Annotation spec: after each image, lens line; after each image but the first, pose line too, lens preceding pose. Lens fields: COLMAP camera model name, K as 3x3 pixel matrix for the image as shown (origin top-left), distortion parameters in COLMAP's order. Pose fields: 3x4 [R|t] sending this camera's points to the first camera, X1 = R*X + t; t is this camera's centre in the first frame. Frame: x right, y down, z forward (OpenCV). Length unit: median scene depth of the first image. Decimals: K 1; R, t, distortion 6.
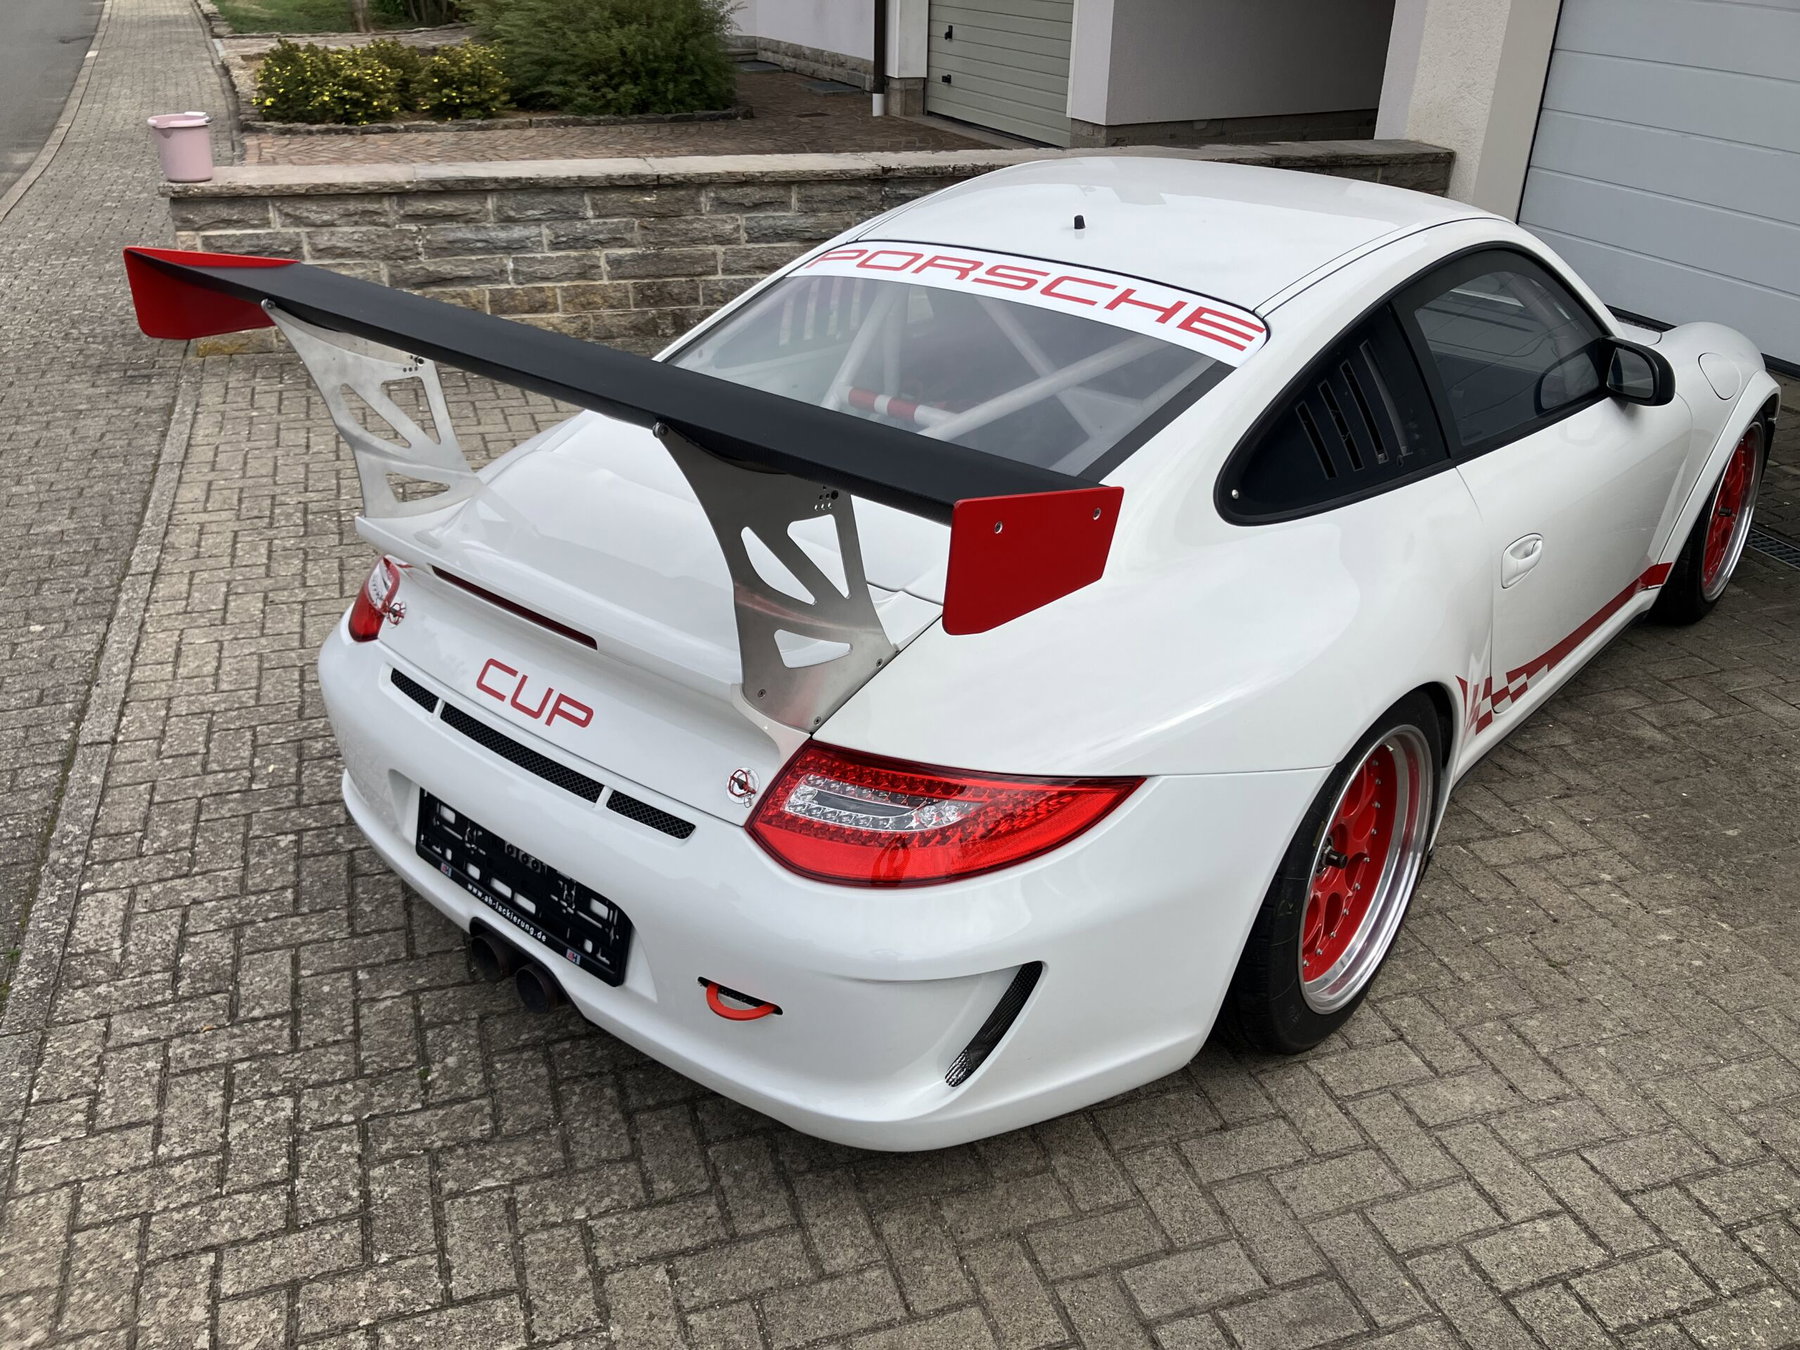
lens RADIAL K [[1463.7, 0, 900.0], [0, 1463.7, 675.0], [0, 0, 1]] dist [-0.050460, 0.118463]
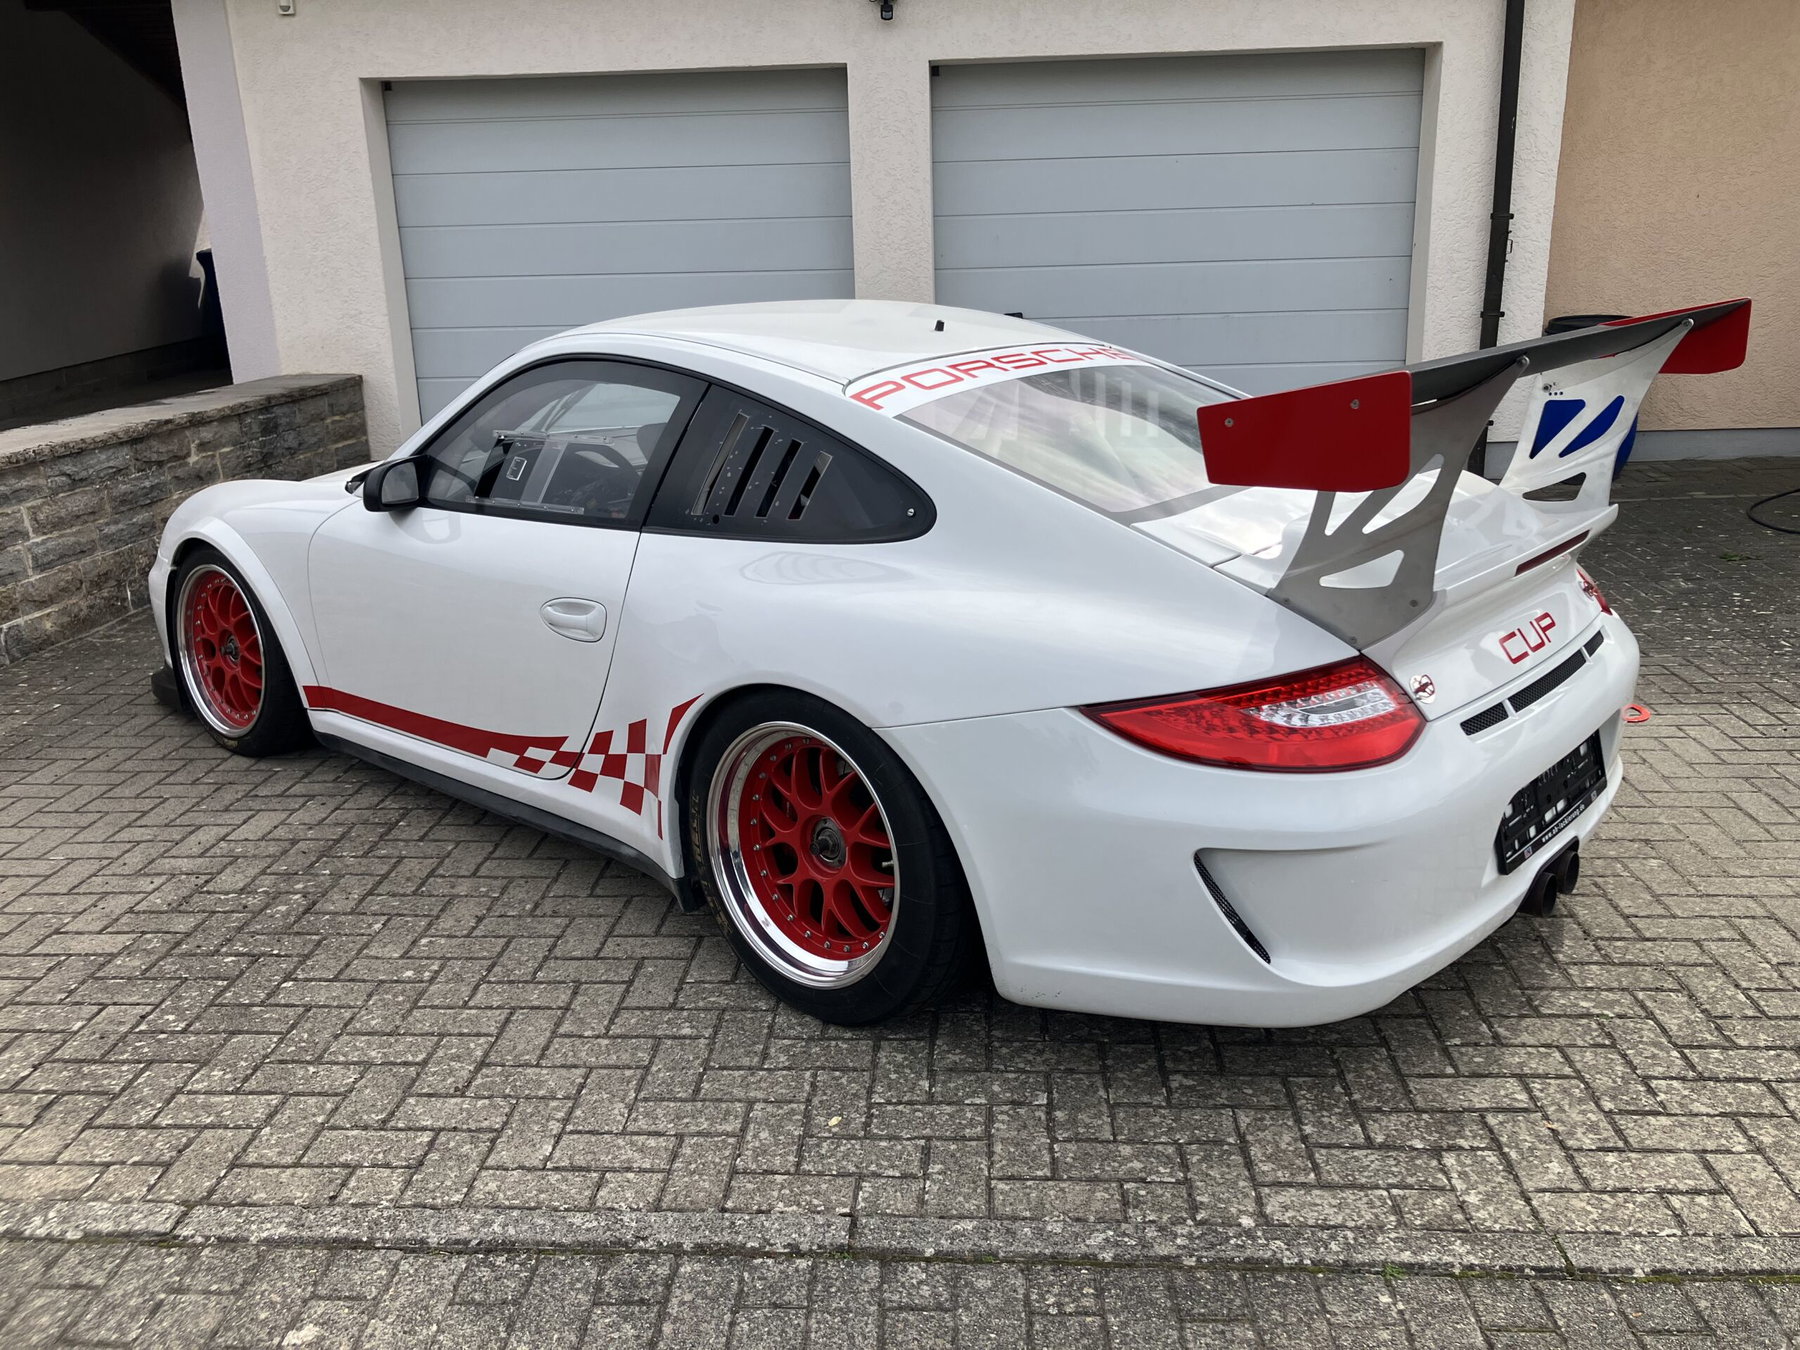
lens RADIAL K [[1463.7, 0, 900.0], [0, 1463.7, 675.0], [0, 0, 1]] dist [-0.050460, 0.118463]
pose [[0.382243, -0.297301, 0.874930, -1.568466], [0.450829, 0.886499, 0.104272, -0.344253], [-0.806625, 0.354587, 0.472890, 0.902669]]
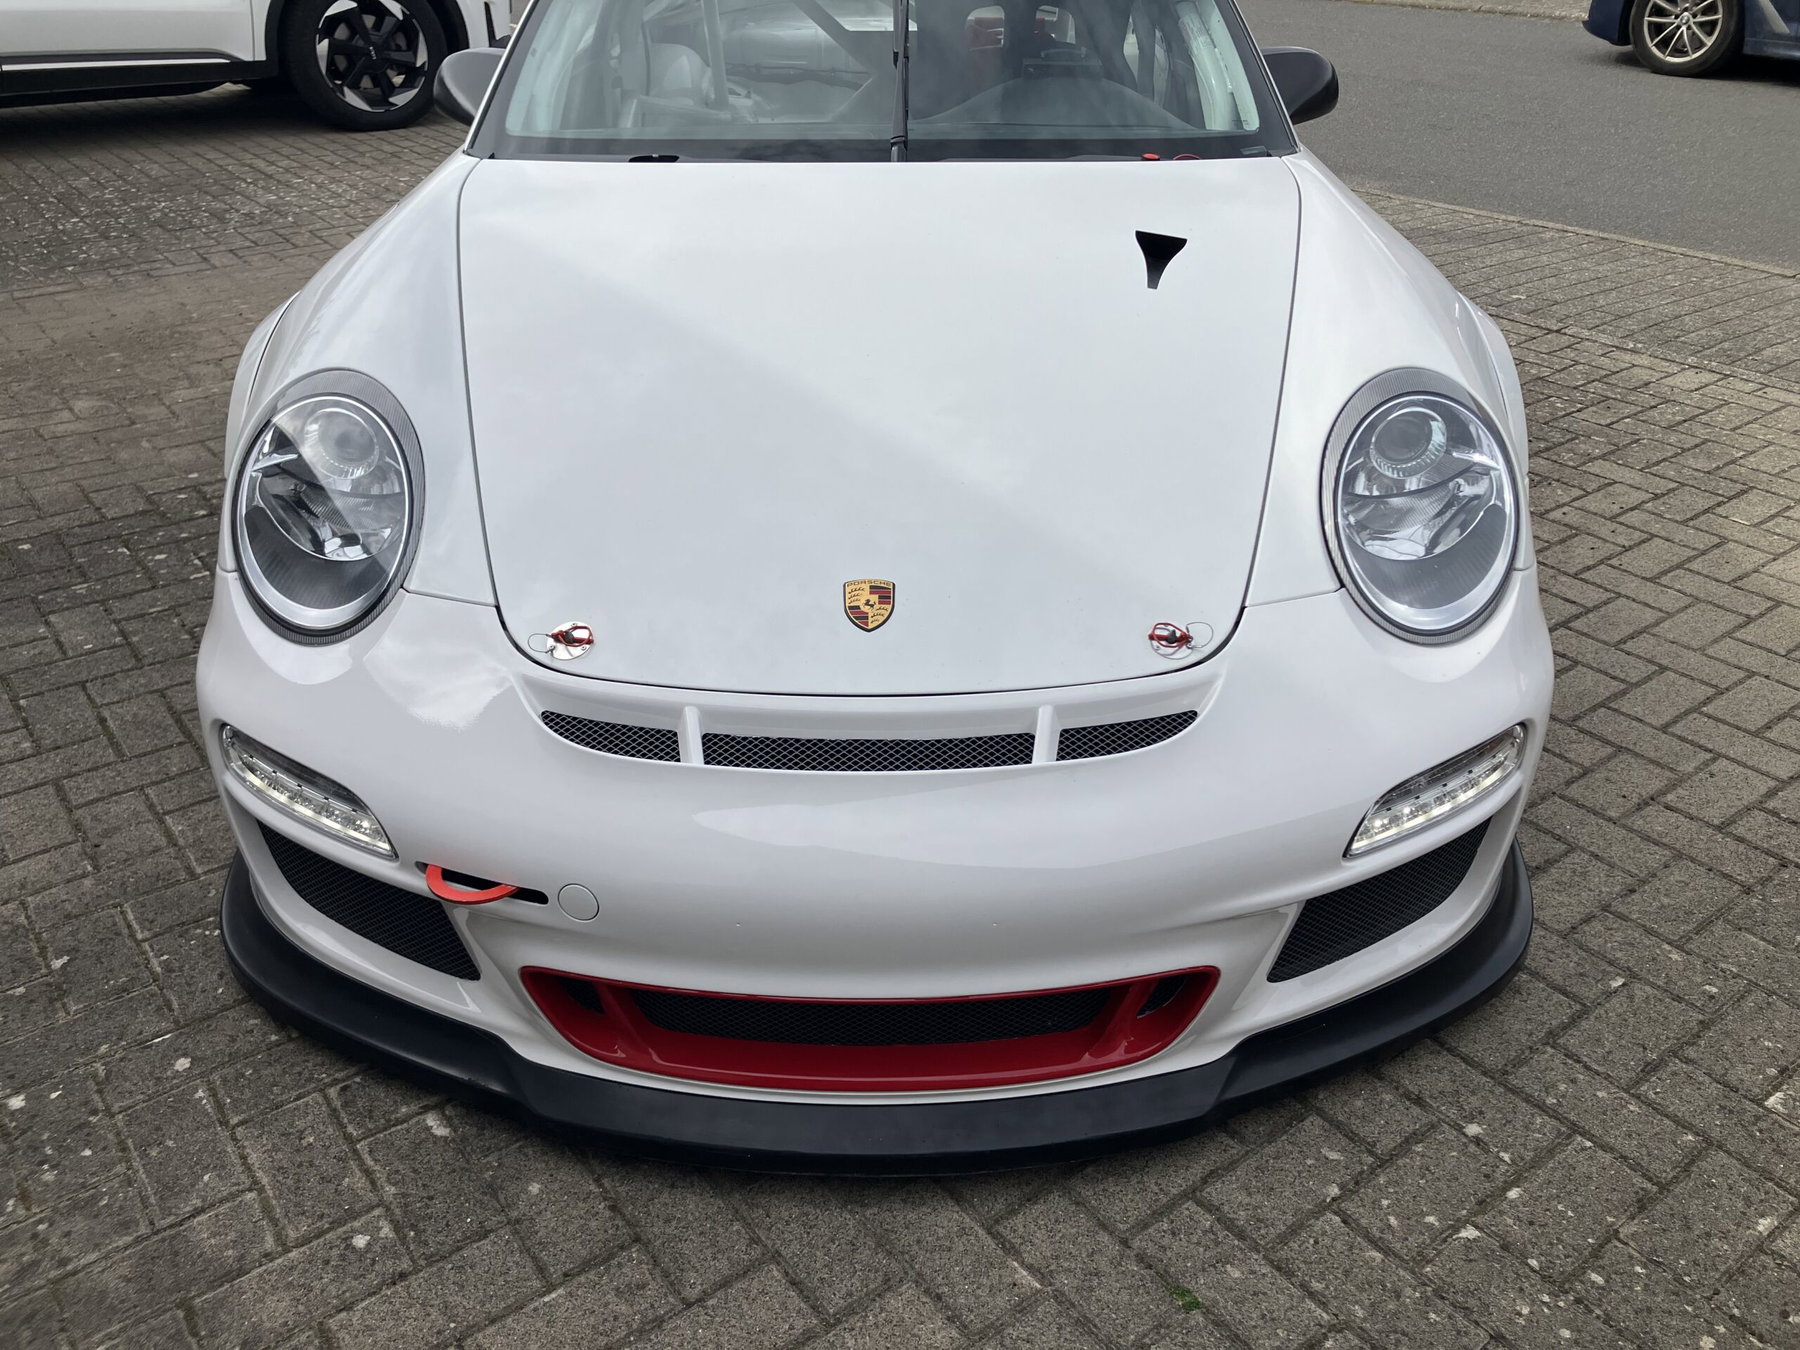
lens RADIAL K [[1456.3, 0, 900.0], [0, 1456.3, 675.0], [0, 0, 1]] dist [-0.008873, 0.038945]
pose [[-0.950366, 0.145953, -0.274775, 0.430322], [-0.152466, 0.551372, 0.820209, -1.318435], [0.271215, 0.821393, -0.501753, 3.003910]]
